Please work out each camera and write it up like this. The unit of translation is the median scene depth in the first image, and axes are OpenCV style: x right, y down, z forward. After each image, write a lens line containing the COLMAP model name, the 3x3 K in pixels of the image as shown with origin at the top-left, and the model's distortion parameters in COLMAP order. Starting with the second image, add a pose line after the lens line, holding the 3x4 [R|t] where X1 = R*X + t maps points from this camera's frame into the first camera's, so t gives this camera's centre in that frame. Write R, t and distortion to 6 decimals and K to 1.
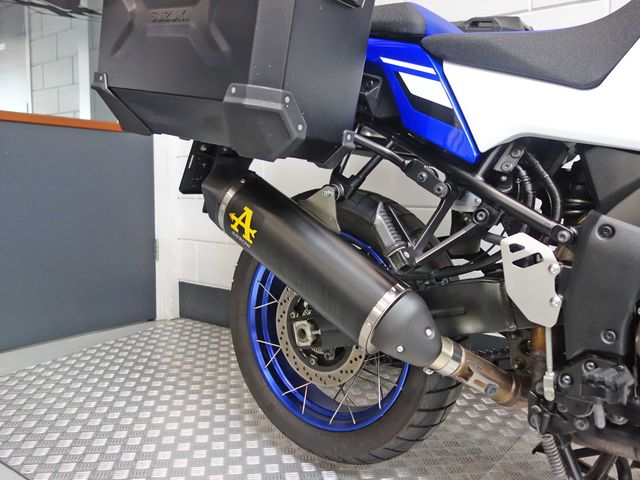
lens RADIAL K [[565.5, 0, 320.0], [0, 565.5, 240.0], [0, 0, 1]] dist [0.011551, -0.004159]
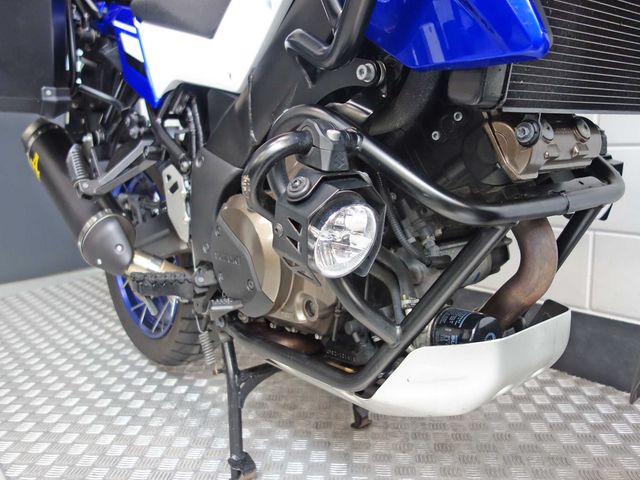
lens RADIAL K [[565.5, 0, 320.0], [0, 565.5, 240.0], [0, 0, 1]] dist [0.011551, -0.004159]
pose [[0.976558, -0.004843, -0.215199, 0.824839], [0.023179, 0.996300, 0.082765, 0.048913], [0.214002, -0.085813, 0.973057, -0.108303]]
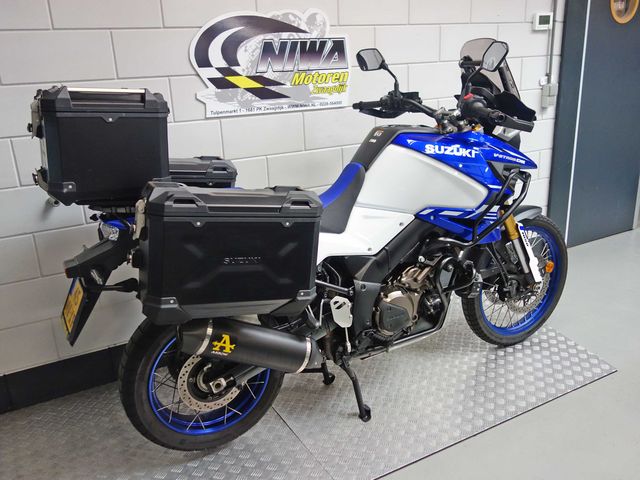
lens RADIAL K [[565.5, 0, 320.0], [0, 565.5, 240.0], [0, 0, 1]] dist [0.011551, -0.004159]
pose [[0.399782, -0.309616, 0.862735, -1.522137], [0.134734, 0.950850, 0.278805, -0.834065], [-0.906654, 0.004778, 0.421849, 0.030533]]
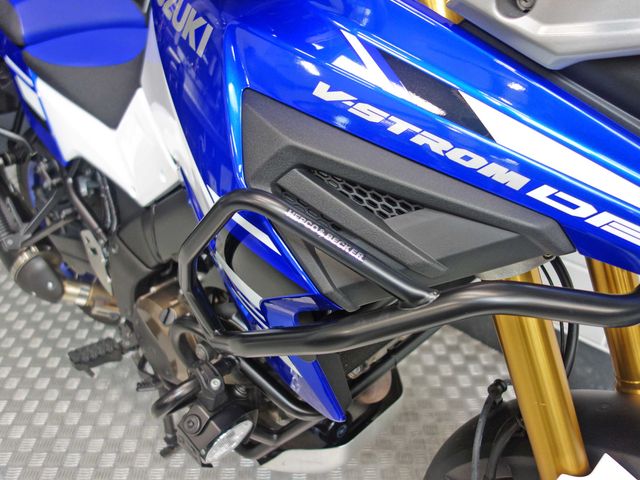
lens RADIAL K [[565.5, 0, 320.0], [0, 565.5, 240.0], [0, 0, 1]] dist [0.011551, -0.004159]
pose [[0.994237, 0.044864, -0.097365, 0.925244], [0.002228, 0.899376, 0.437170, -0.518913], [0.107181, -0.434867, 0.894093, -0.142638]]
